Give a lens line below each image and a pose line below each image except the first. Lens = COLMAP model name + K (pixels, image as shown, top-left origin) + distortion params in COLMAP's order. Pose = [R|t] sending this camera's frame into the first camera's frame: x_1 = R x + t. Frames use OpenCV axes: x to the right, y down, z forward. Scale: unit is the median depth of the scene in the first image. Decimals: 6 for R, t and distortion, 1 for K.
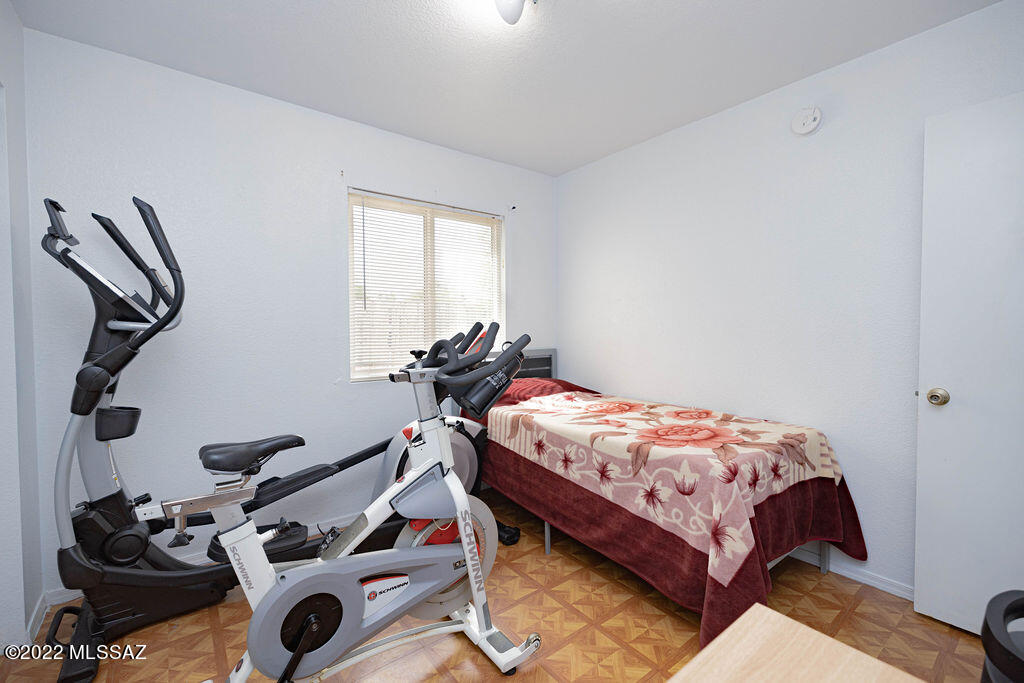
lens RADIAL K [[440.1, 0, 512.0], [0, 440.1, 341.5], [0, 0, 1]] dist [-0.000774, 0.000068]
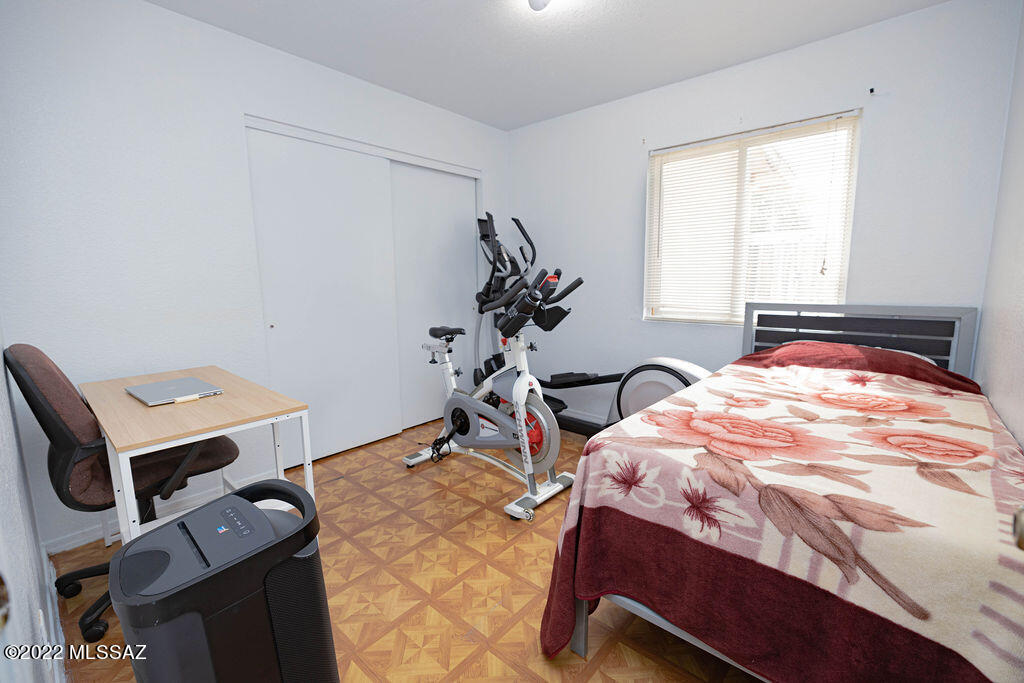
lens RADIAL K [[440.1, 0, 512.0], [0, 440.1, 341.5], [0, 0, 1]] dist [-0.000774, 0.000068]
pose [[0.189014, 0.141981, -0.971656, 0.746107], [-0.025381, 0.989868, 0.139705, -0.007556], [0.981646, -0.001745, 0.190703, 0.417555]]
